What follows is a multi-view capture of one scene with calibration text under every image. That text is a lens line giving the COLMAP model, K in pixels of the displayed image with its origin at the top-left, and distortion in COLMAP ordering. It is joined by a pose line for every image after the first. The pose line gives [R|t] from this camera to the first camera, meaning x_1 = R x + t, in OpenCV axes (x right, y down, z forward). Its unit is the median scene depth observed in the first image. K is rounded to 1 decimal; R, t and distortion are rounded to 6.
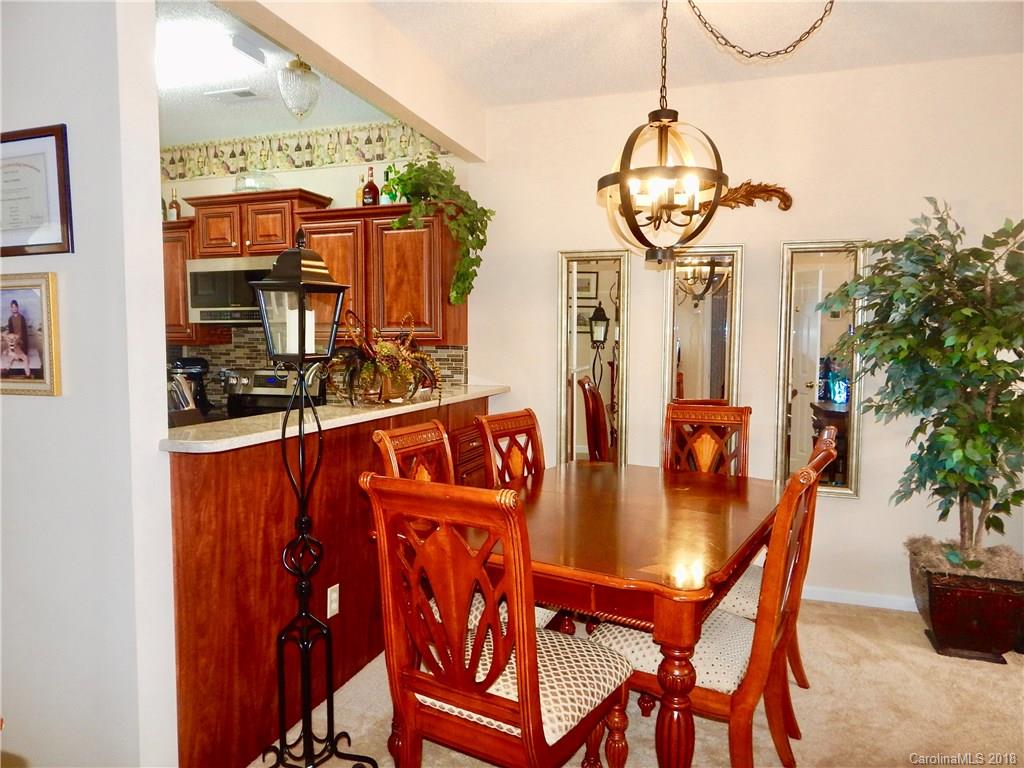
lens RADIAL K [[675.2, 0, 512.5], [0, 675.2, 379.0], [0, 0, 1]] dist [0.000565, -0.006205]
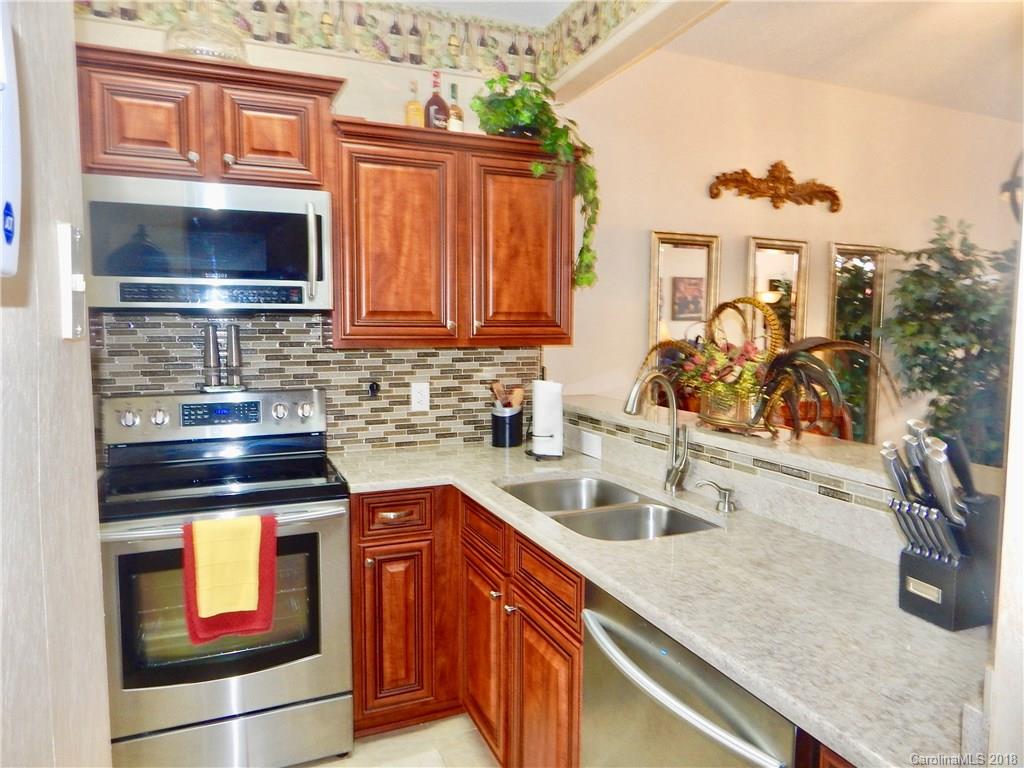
lens RADIAL K [[675.2, 0, 512.5], [0, 675.2, 379.0], [0, 0, 1]] dist [0.000565, -0.006205]
pose [[0.749799, -0.052492, 0.659580, -0.587169], [0.040468, 0.998620, 0.033471, -0.036888], [-0.660427, 0.001595, 0.750889, 0.453998]]
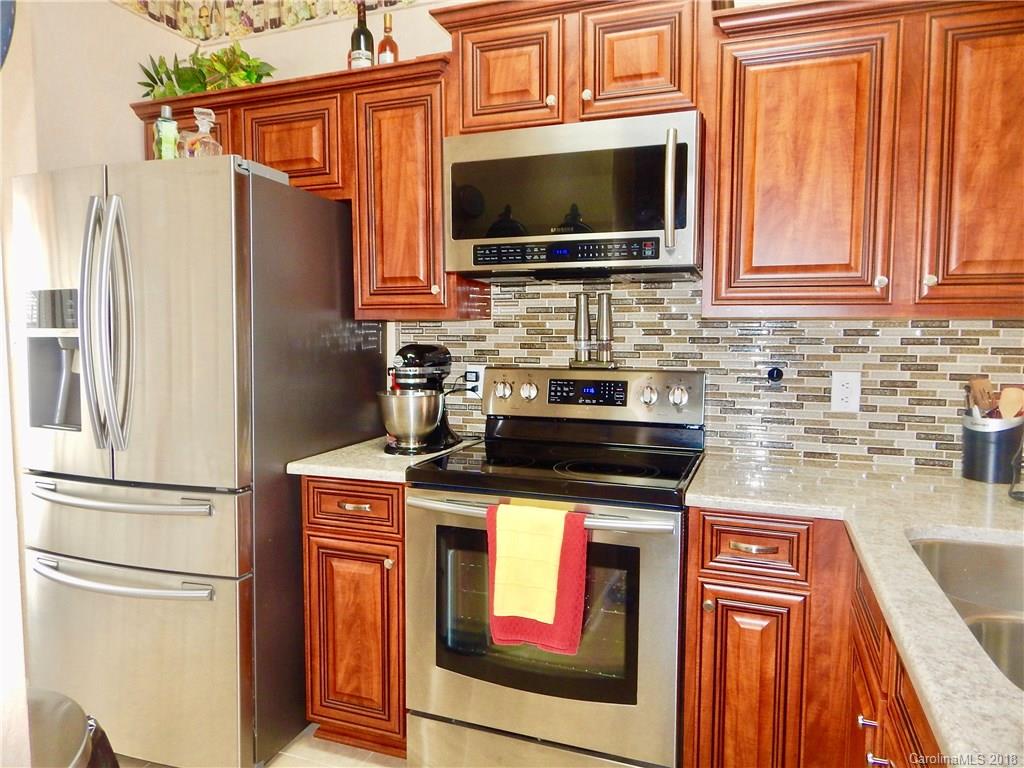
lens RADIAL K [[675.2, 0, 512.5], [0, 675.2, 379.0], [0, 0, 1]] dist [0.000565, -0.006205]
pose [[0.999524, 0.005128, -0.030414, -0.429030], [-0.004758, 0.999914, 0.012217, -0.013529], [0.030474, -0.012066, 0.999463, 0.538346]]
